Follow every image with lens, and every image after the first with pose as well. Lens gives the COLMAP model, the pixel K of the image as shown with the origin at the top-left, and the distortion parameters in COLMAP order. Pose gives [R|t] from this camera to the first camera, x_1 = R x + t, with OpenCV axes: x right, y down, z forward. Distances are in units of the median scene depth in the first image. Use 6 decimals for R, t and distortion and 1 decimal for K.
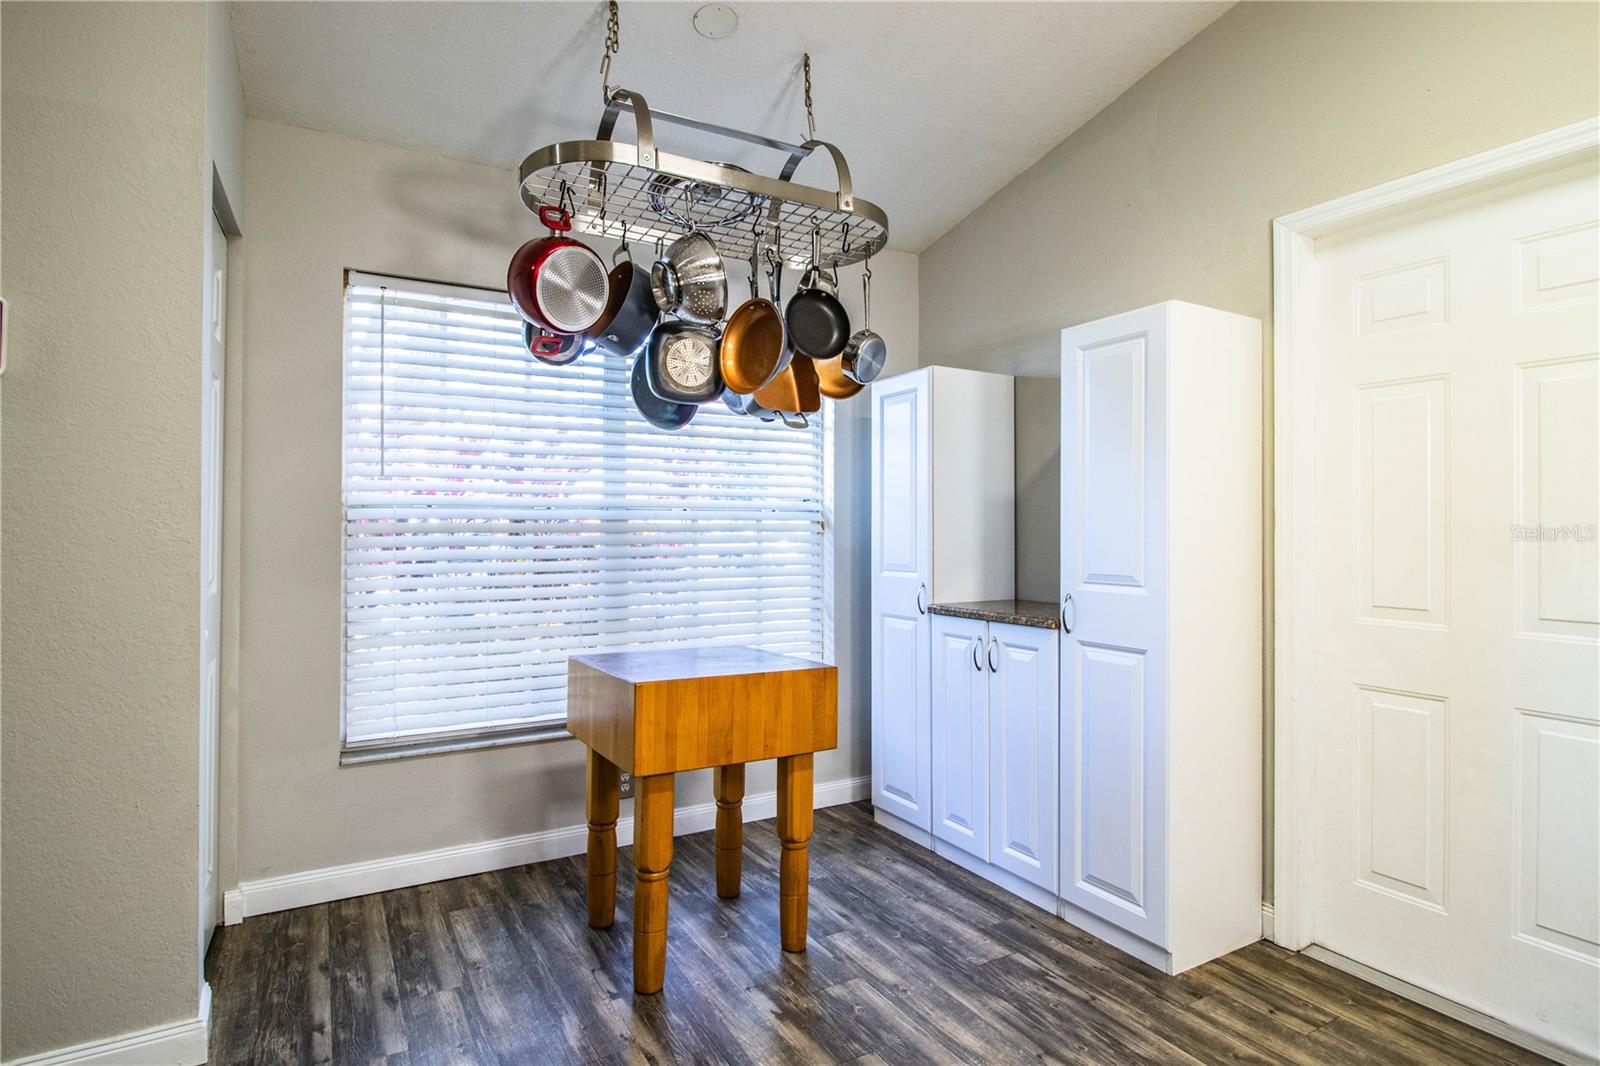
lens RADIAL K [[831.0, 0, 806.4], [0, 831.0, 523.4], [0, 0, 1]] dist [0.004941, -0.013398]
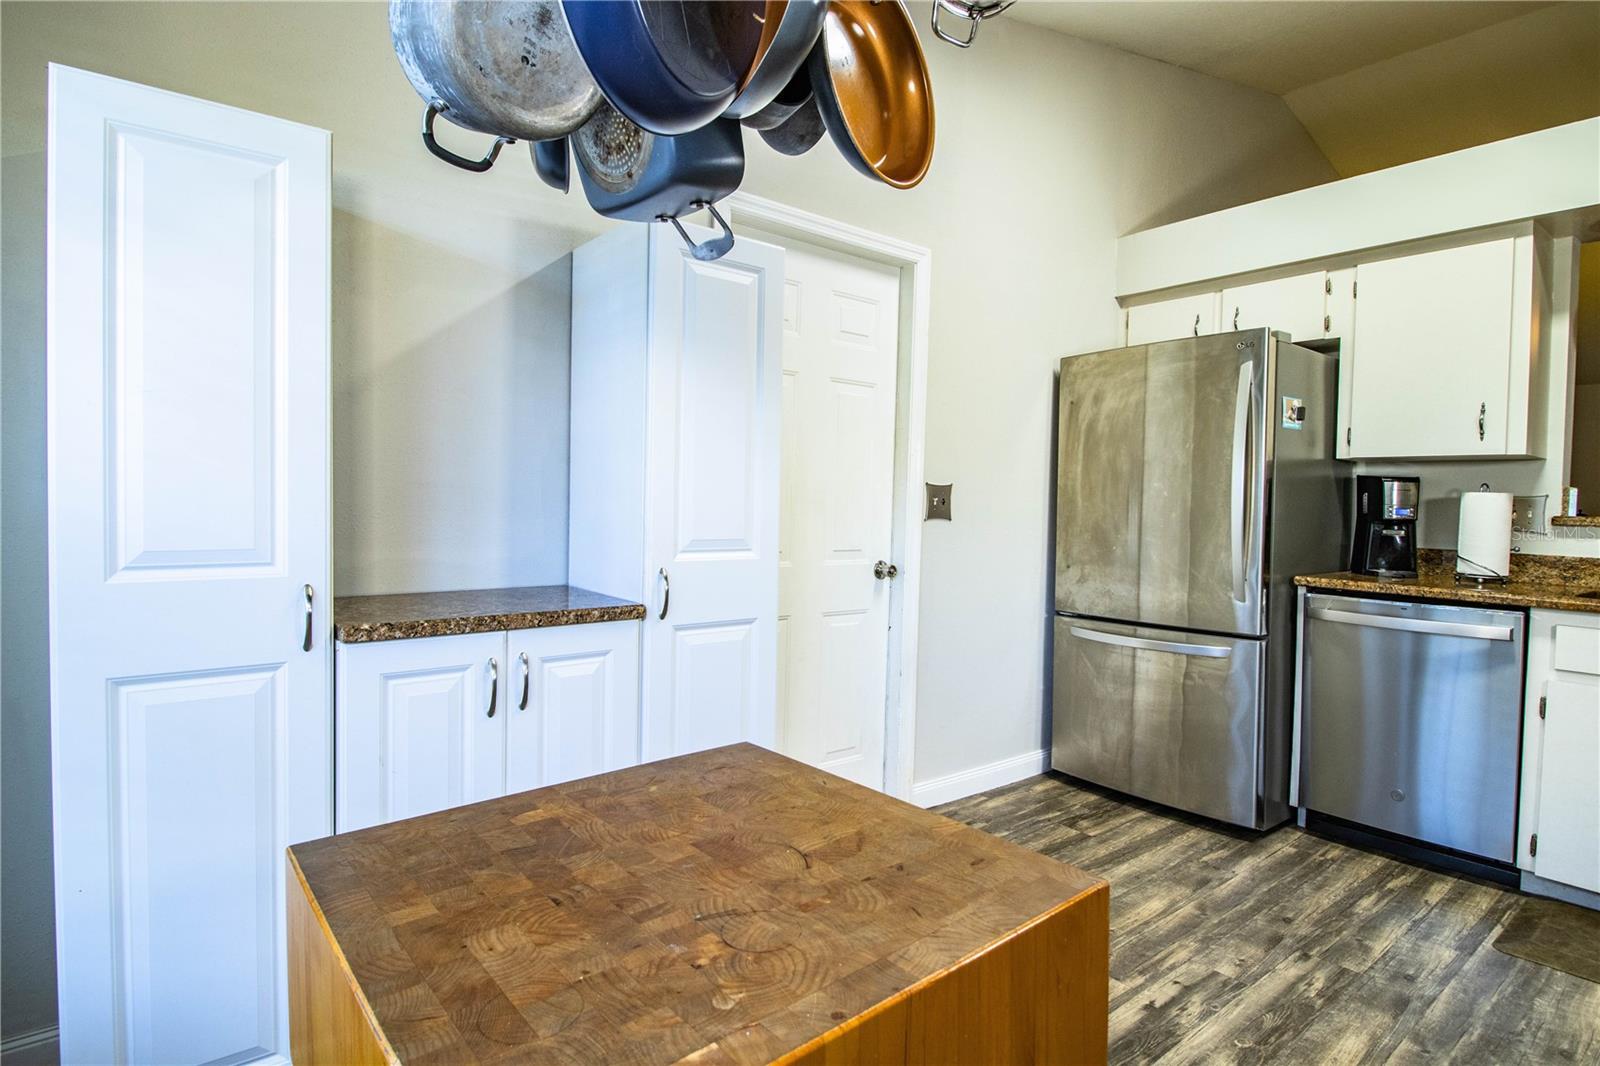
lens RADIAL K [[831.0, 0, 806.3], [0, 831.0, 522.5], [0, 0, 1]] dist [0.004941, -0.013398]
pose [[-0.152136, -0.034655, 0.987752, -0.531058], [-0.033052, 0.999005, 0.029959, 0.017334], [-0.987807, -0.028089, -0.153130, 1.135187]]
